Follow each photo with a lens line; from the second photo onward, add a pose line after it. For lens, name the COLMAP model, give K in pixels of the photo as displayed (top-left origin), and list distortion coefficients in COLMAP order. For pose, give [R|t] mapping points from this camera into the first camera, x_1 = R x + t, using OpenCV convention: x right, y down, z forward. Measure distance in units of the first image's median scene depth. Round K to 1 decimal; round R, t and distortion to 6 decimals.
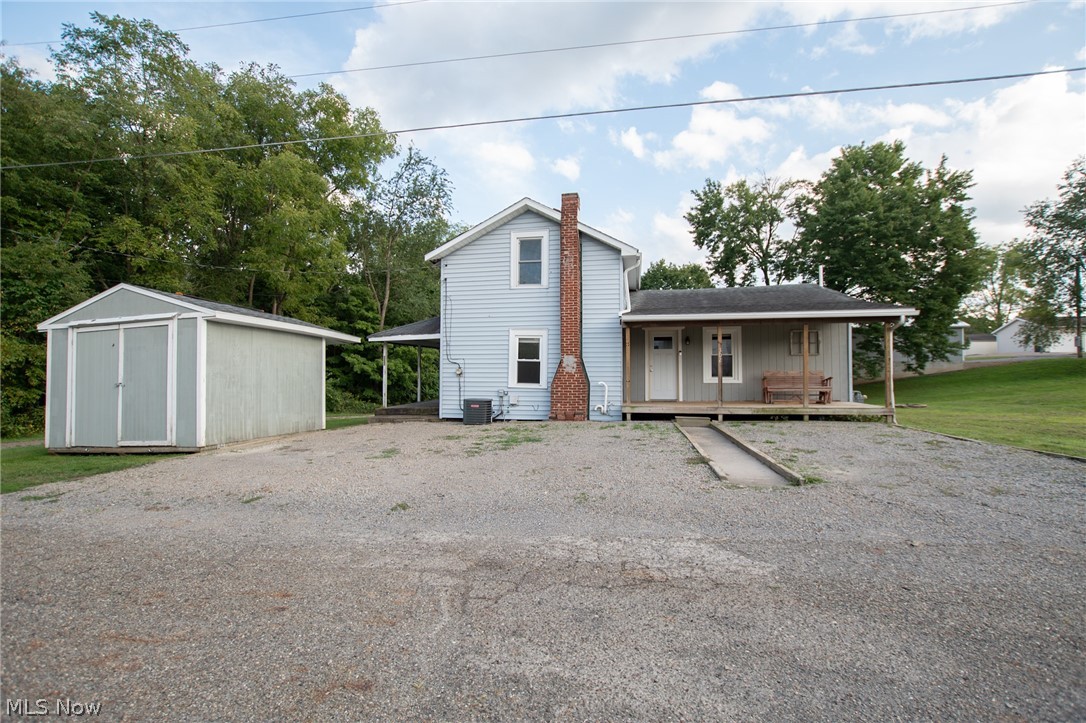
lens RADIAL K [[486.9, 0, 539.3], [0, 486.9, 364.7], [0, 0, 1]] dist [-0.033801, 0.006275]
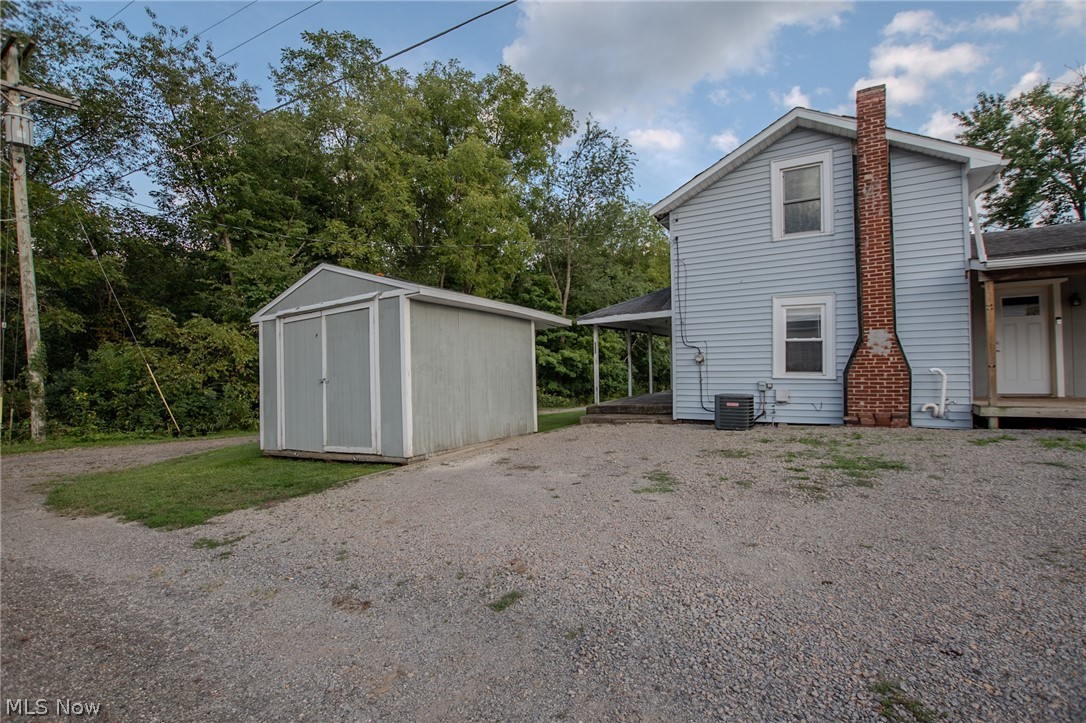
lens RADIAL K [[491.5, 0, 538.7], [0, 491.5, 363.6], [0, 0, 1]] dist [-0.032358, 0.007108]
pose [[0.942652, -0.021017, -0.333115, -0.128336], [0.026210, 0.999595, 0.011102, 0.006704], [0.332746, -0.019196, 0.942821, 0.173715]]
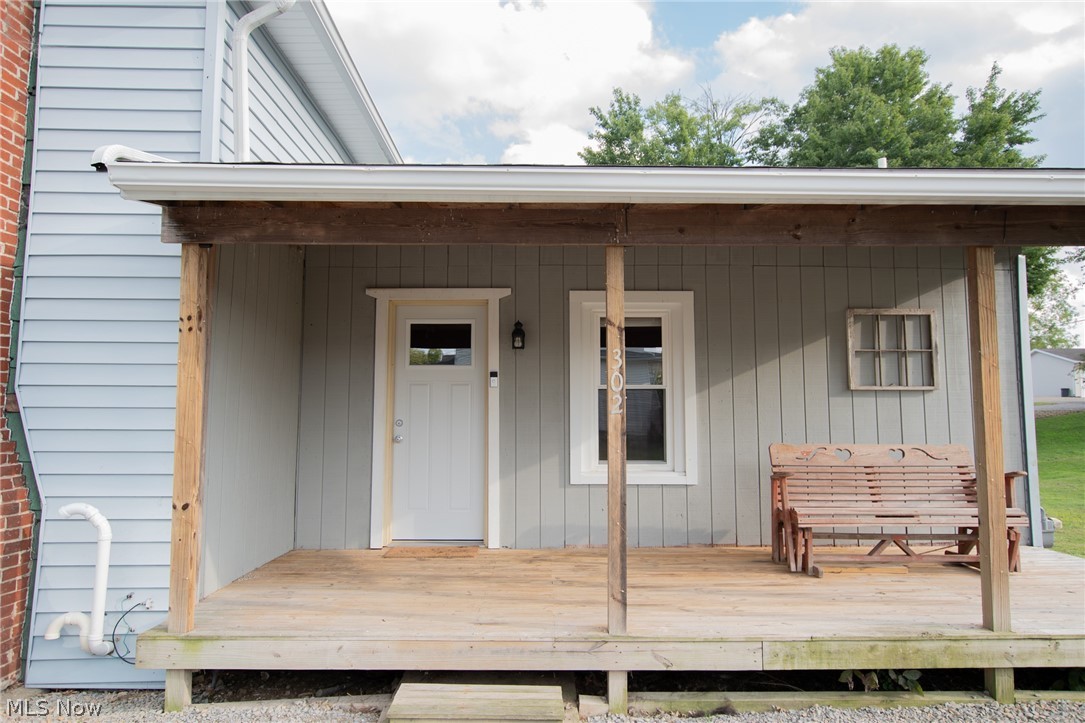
lens RADIAL K [[692.2, 0, 542.5], [0, 692.2, 361.5], [0, 0, 1]] dist [0.000231, -0.000703]
pose [[0.976533, 0.021954, 0.214246, 0.209484], [-0.007243, 0.997576, -0.069210, -0.005425], [-0.215246, 0.066034, 0.974325, 0.538764]]
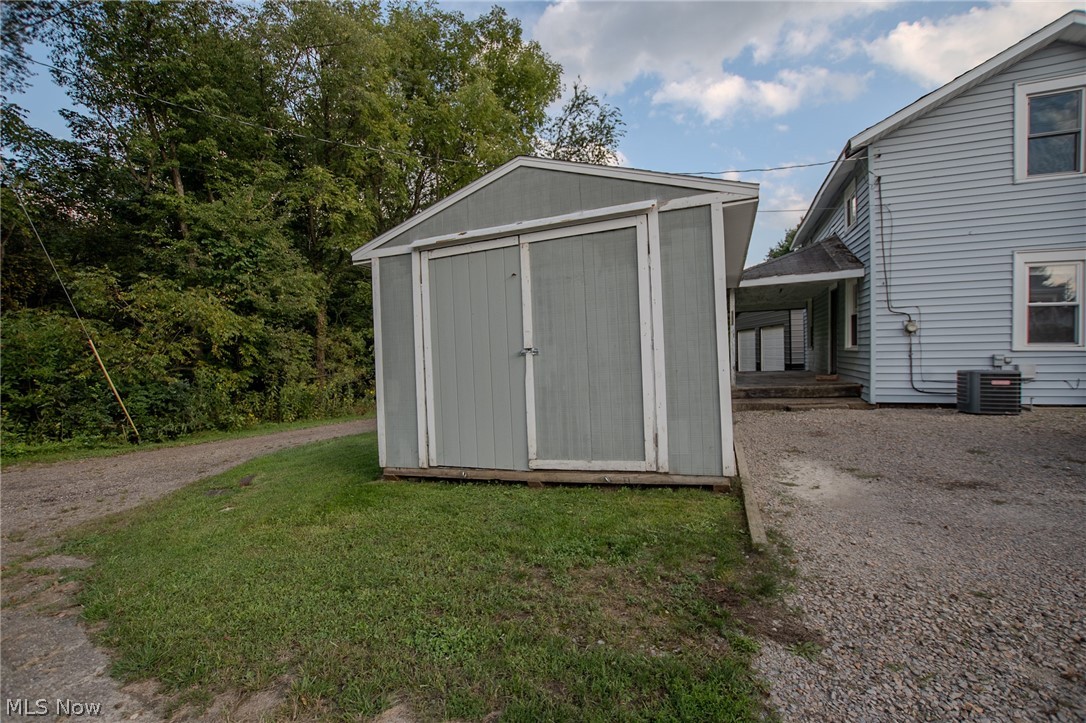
lens RADIAL K [[486.9, 0, 539.3], [0, 486.9, 364.7], [0, 0, 1]] dist [-0.033801, 0.006275]
pose [[0.984678, -0.018878, -0.173358, -0.457859], [0.026854, 0.998680, 0.043784, 0.019616], [0.172303, -0.047768, 0.983885, 0.282226]]
